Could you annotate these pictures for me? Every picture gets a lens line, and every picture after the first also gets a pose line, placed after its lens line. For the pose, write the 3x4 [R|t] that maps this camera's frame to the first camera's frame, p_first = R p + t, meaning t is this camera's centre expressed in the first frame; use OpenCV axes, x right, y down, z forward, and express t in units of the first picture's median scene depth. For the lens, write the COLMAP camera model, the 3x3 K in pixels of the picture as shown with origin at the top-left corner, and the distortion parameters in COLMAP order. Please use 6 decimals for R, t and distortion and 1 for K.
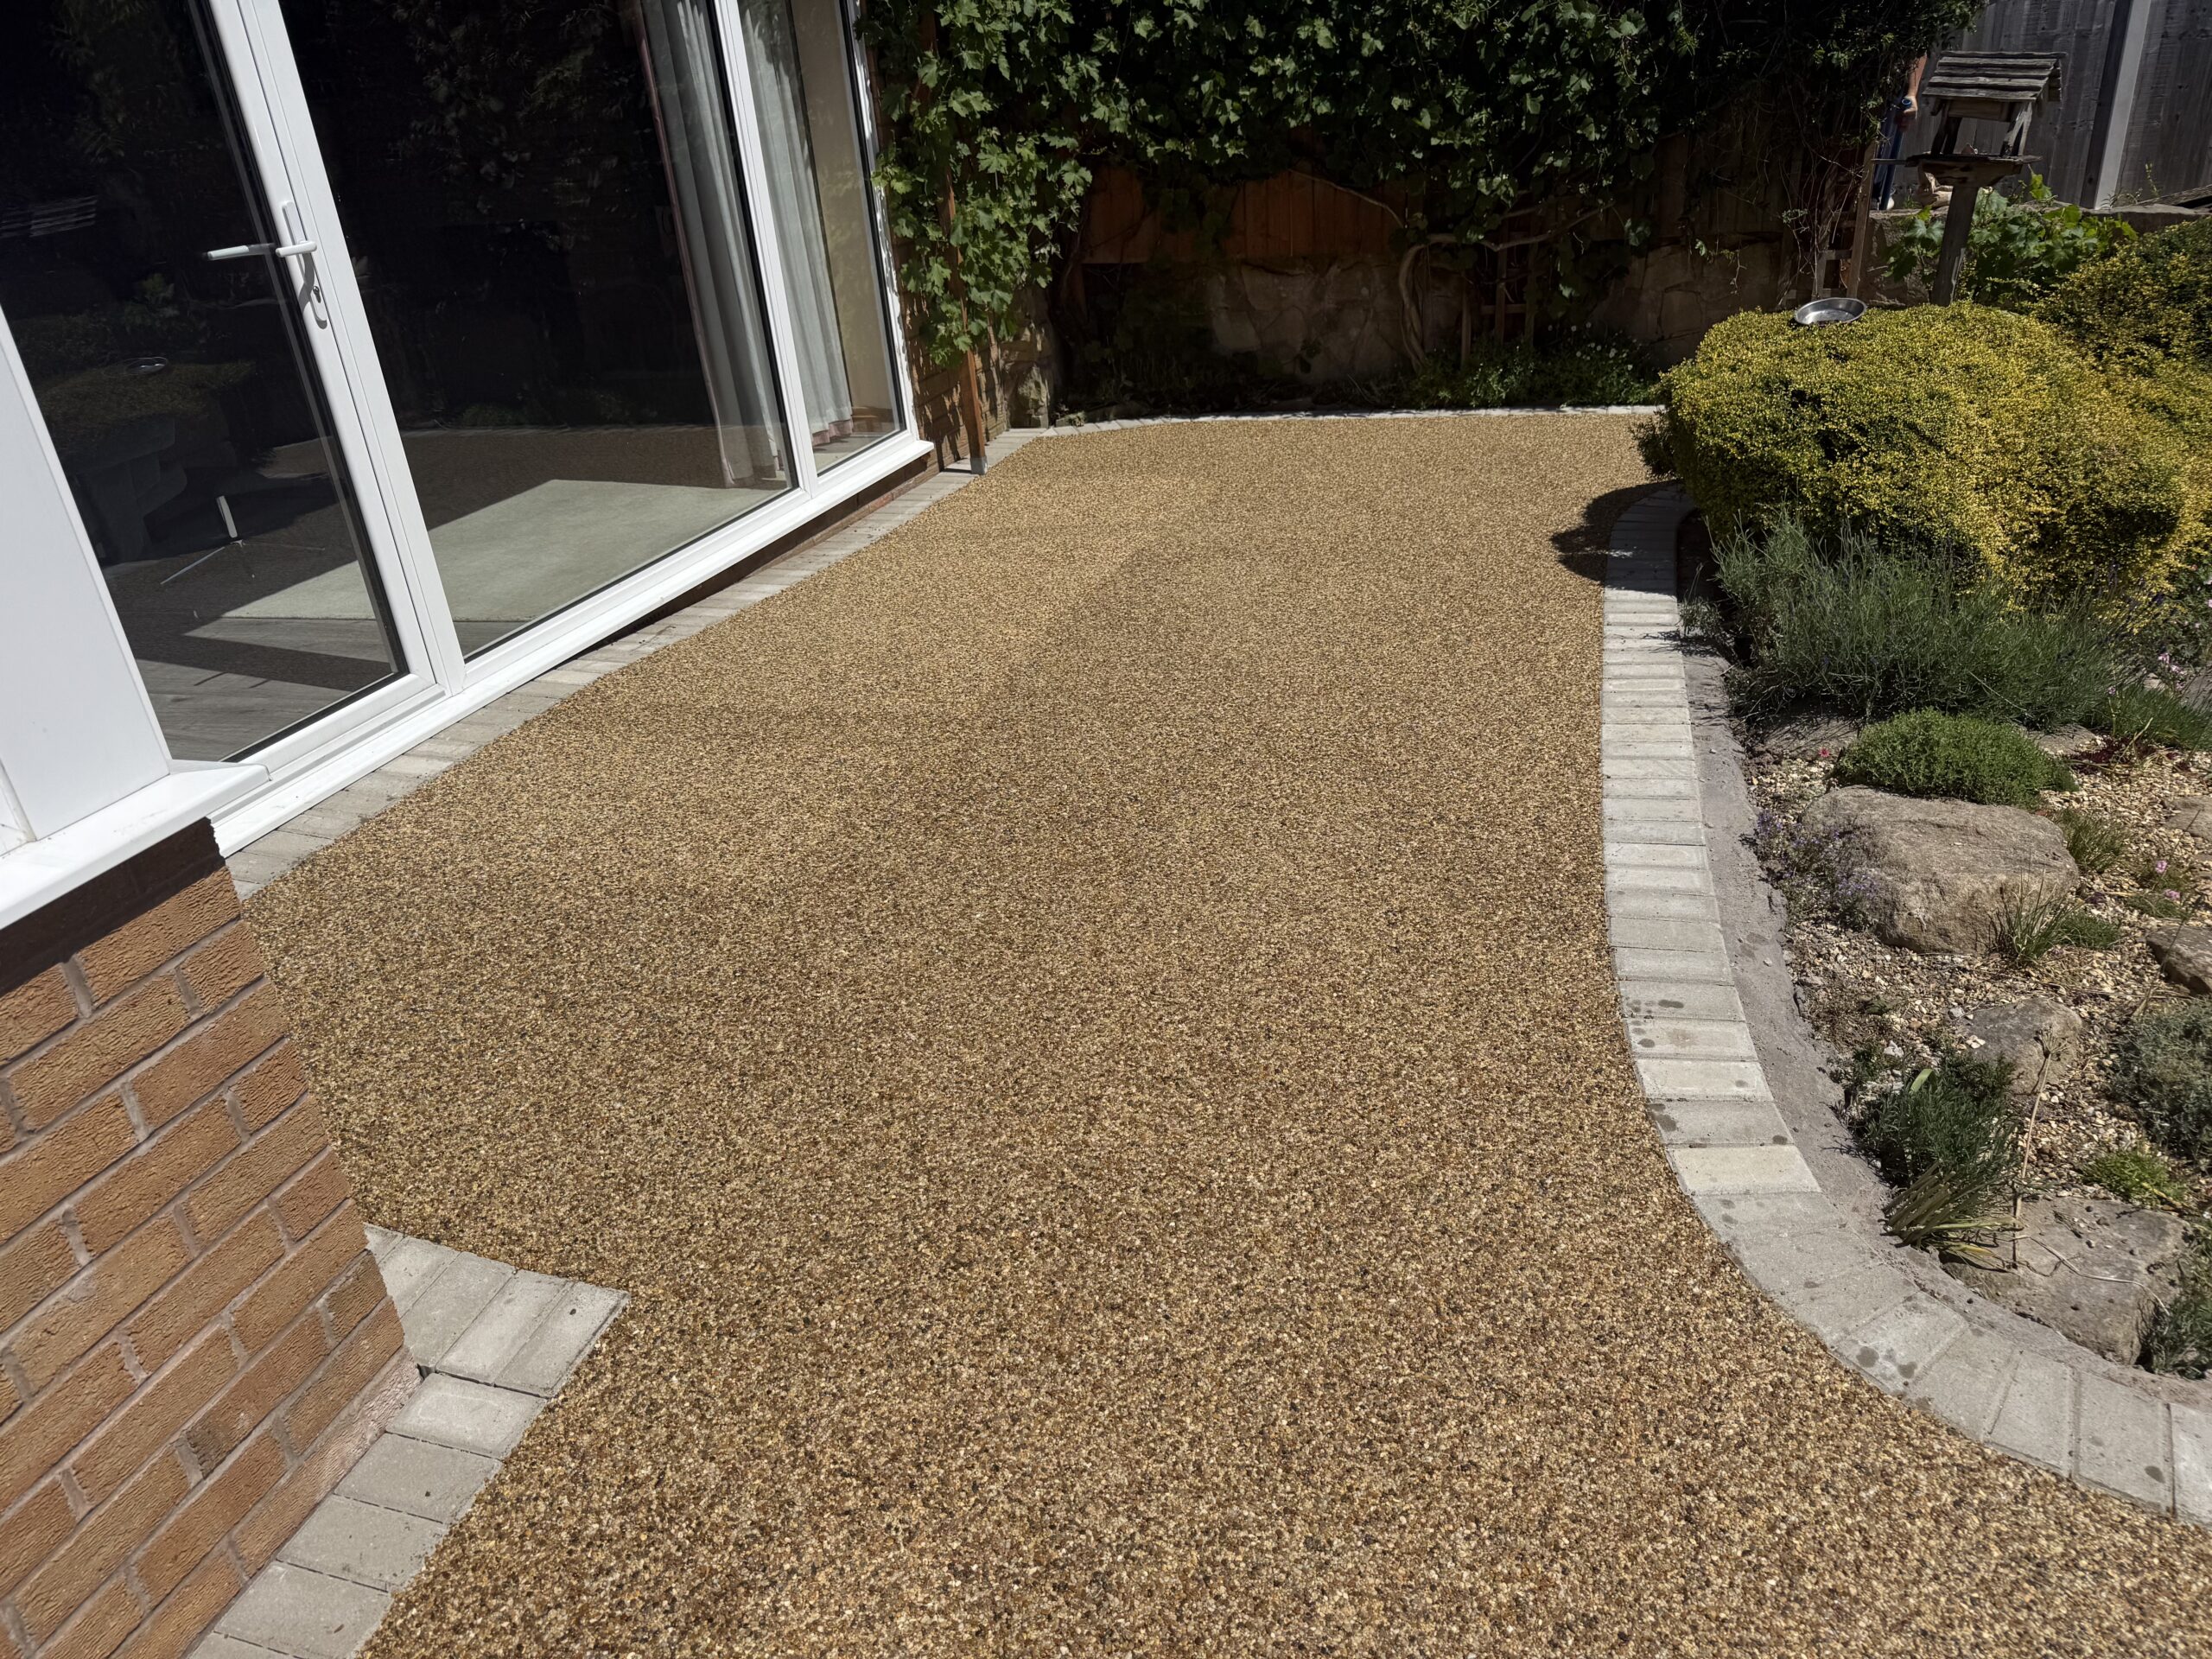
lens RADIAL K [[1557.6, 0, 1109.6], [0, 1557.6, 850.2], [0, 0, 1]] dist [0.010379, -0.022216]
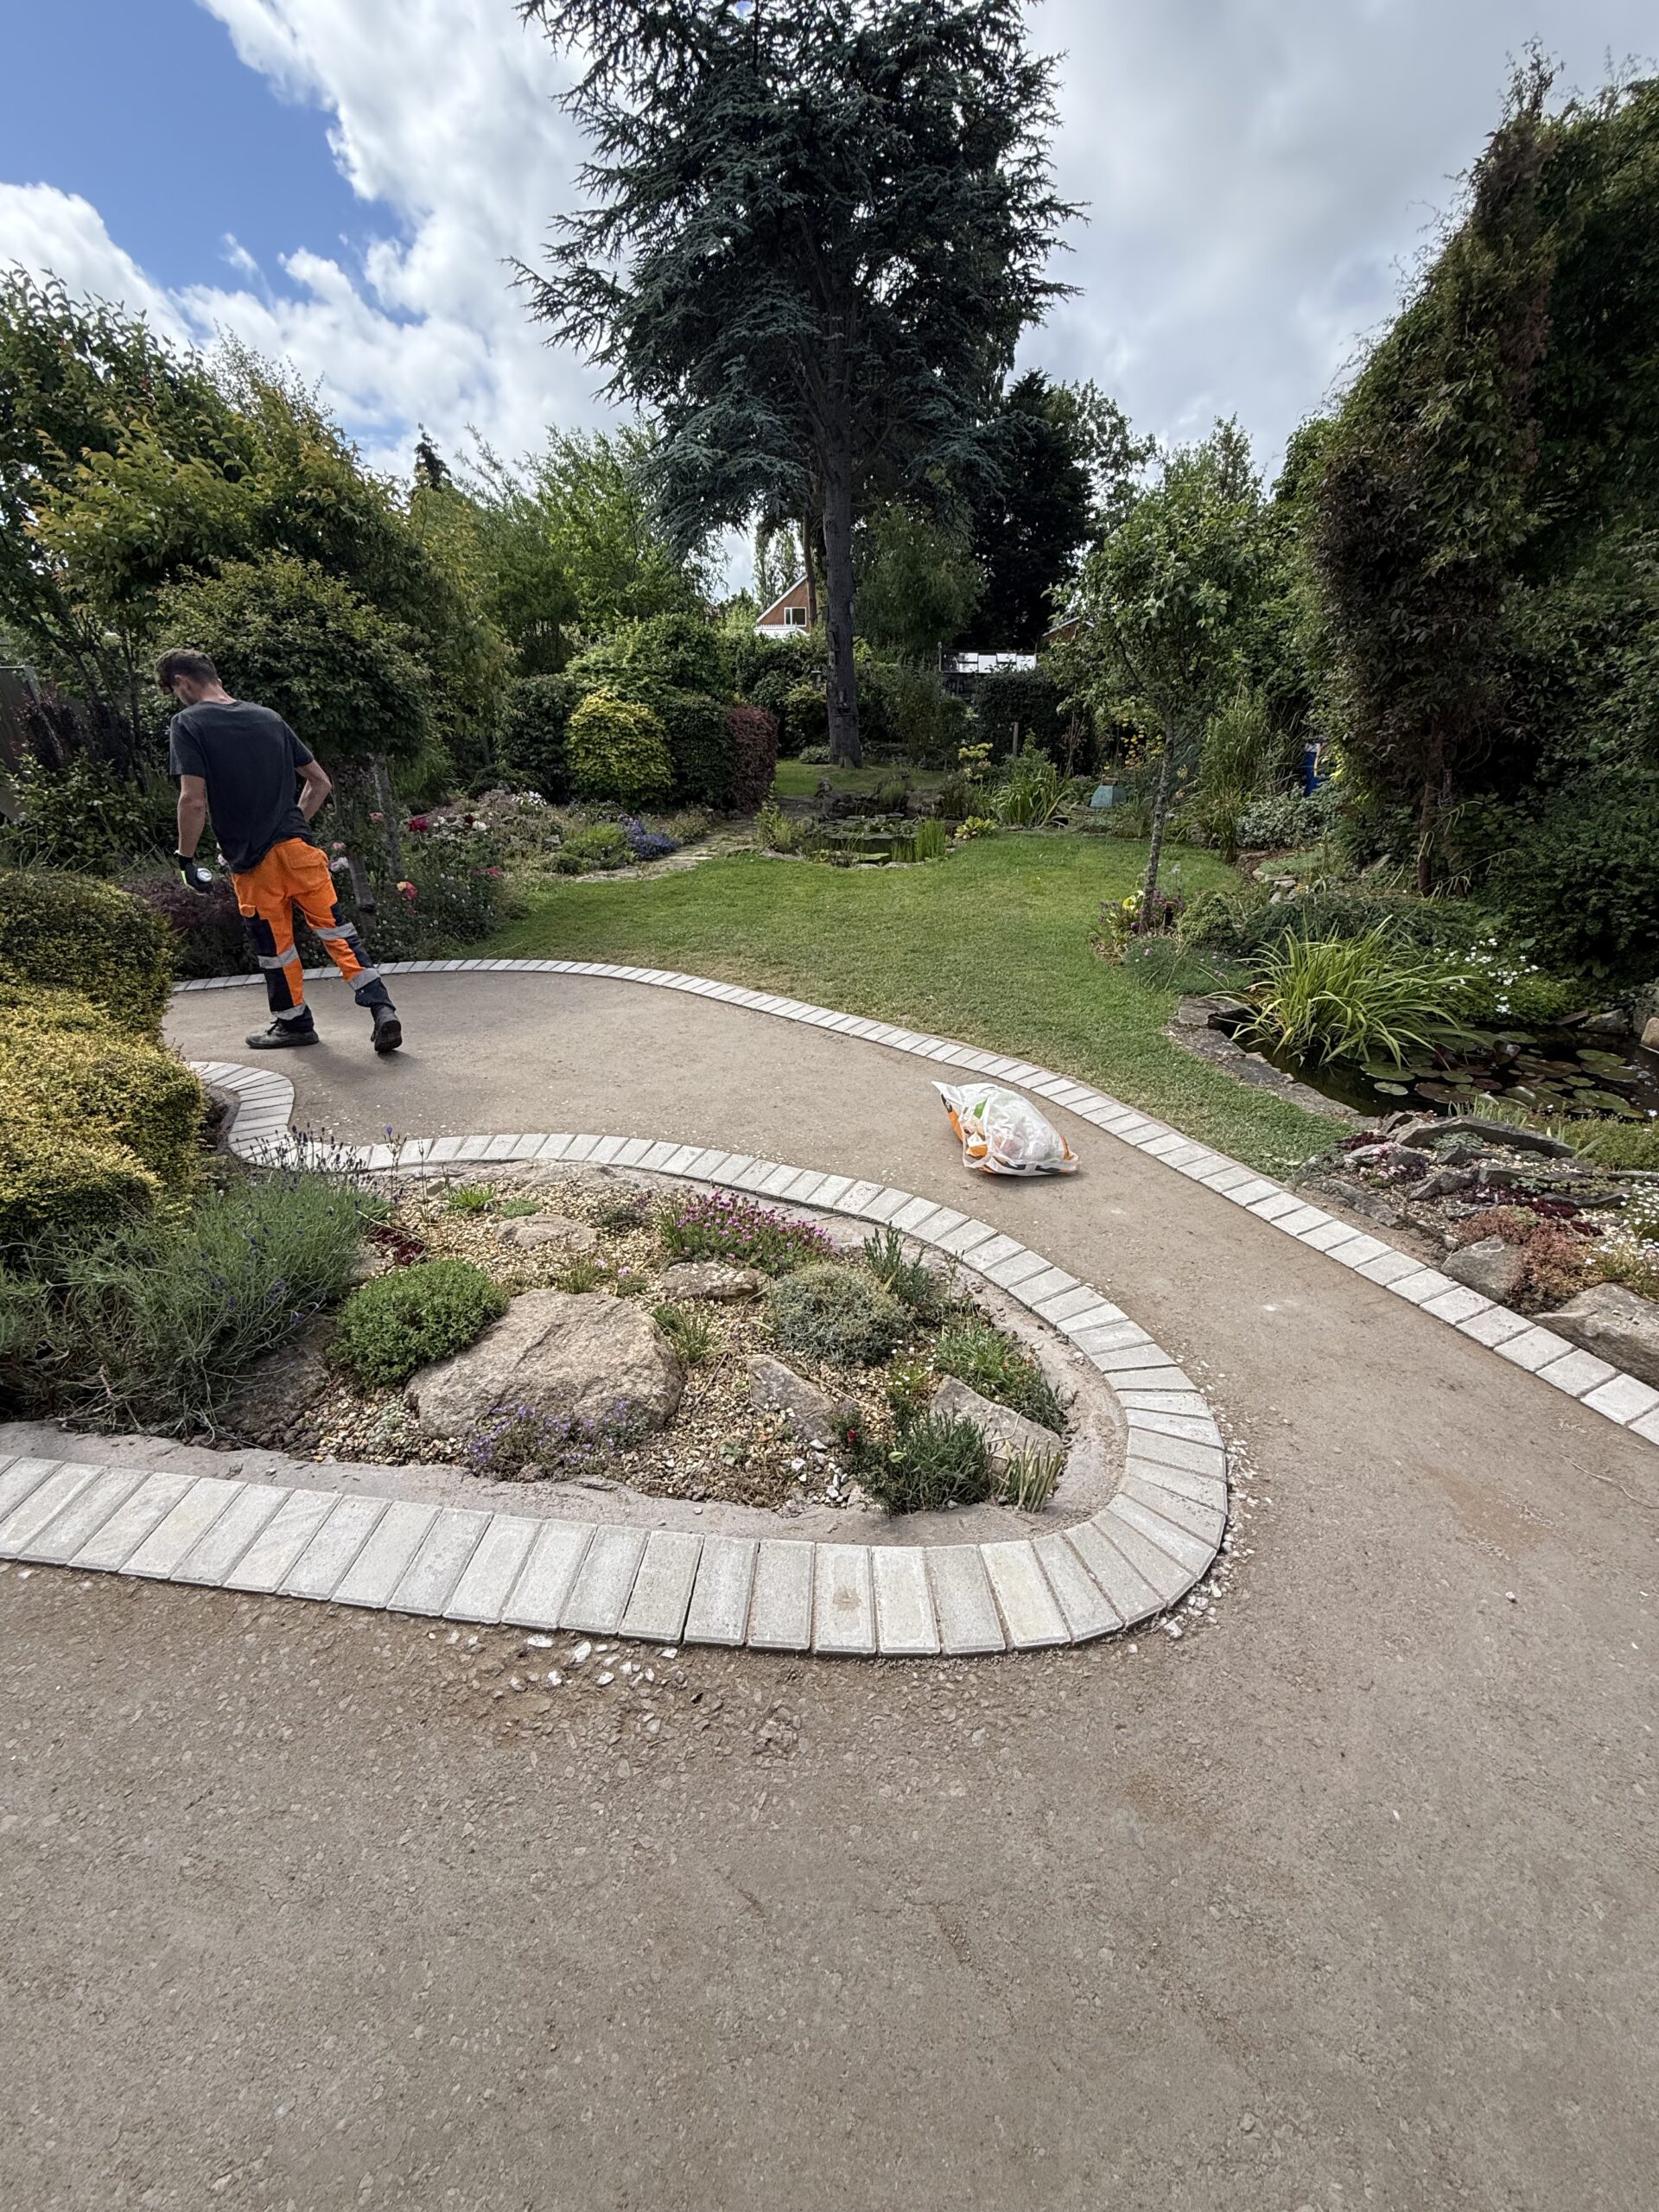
lens RADIAL K [[874.0, 0, 827.9], [0, 874.0, 1100.8], [0, 0, 1]] dist [0.001285, -0.000183]
pose [[-0.138949, -0.365519, 0.920375, -0.043658], [0.461194, 0.798567, 0.386770, -0.325277], [-0.876352, 0.478213, 0.057615, 0.694887]]
